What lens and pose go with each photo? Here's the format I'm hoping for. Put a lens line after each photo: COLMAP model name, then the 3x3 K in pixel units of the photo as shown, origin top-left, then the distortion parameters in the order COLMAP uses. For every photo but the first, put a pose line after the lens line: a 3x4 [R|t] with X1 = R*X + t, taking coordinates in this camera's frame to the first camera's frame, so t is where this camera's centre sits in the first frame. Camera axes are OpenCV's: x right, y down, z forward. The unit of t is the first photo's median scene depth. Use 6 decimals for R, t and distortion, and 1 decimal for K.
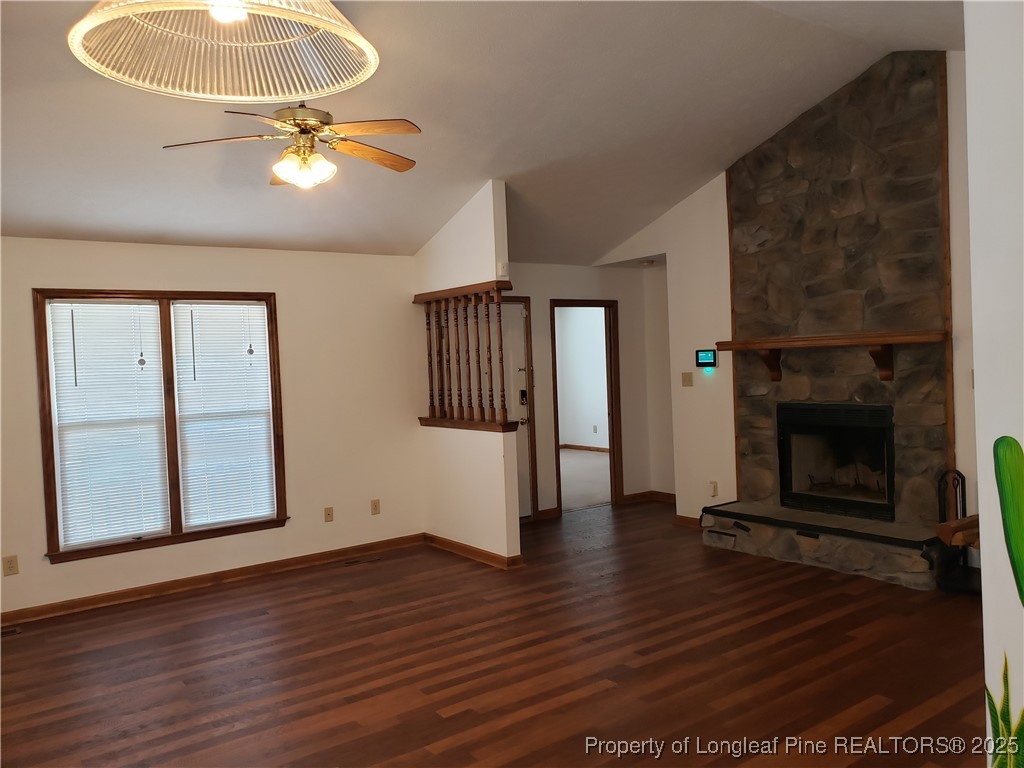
lens RADIAL K [[796.0, 0, 517.3], [0, 796.0, 386.7], [0, 0, 1]] dist [0.010677, 0.002964]
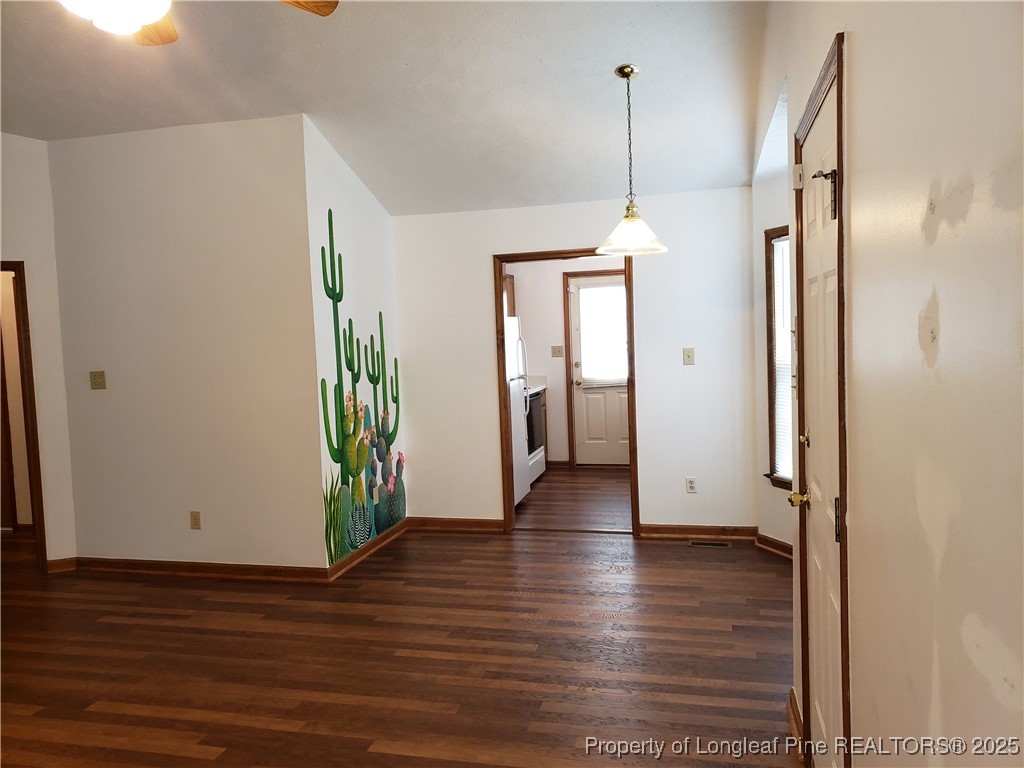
lens RADIAL K [[796.0, 0, 496.6], [0, 796.0, 375.5], [0, 0, 1]] dist [0.010677, 0.002964]
pose [[-0.617349, 0.021850, 0.786386, -0.615293], [0.090736, 0.994921, 0.043587, -0.000370], [-0.781440, 0.098262, -0.616196, 0.806235]]
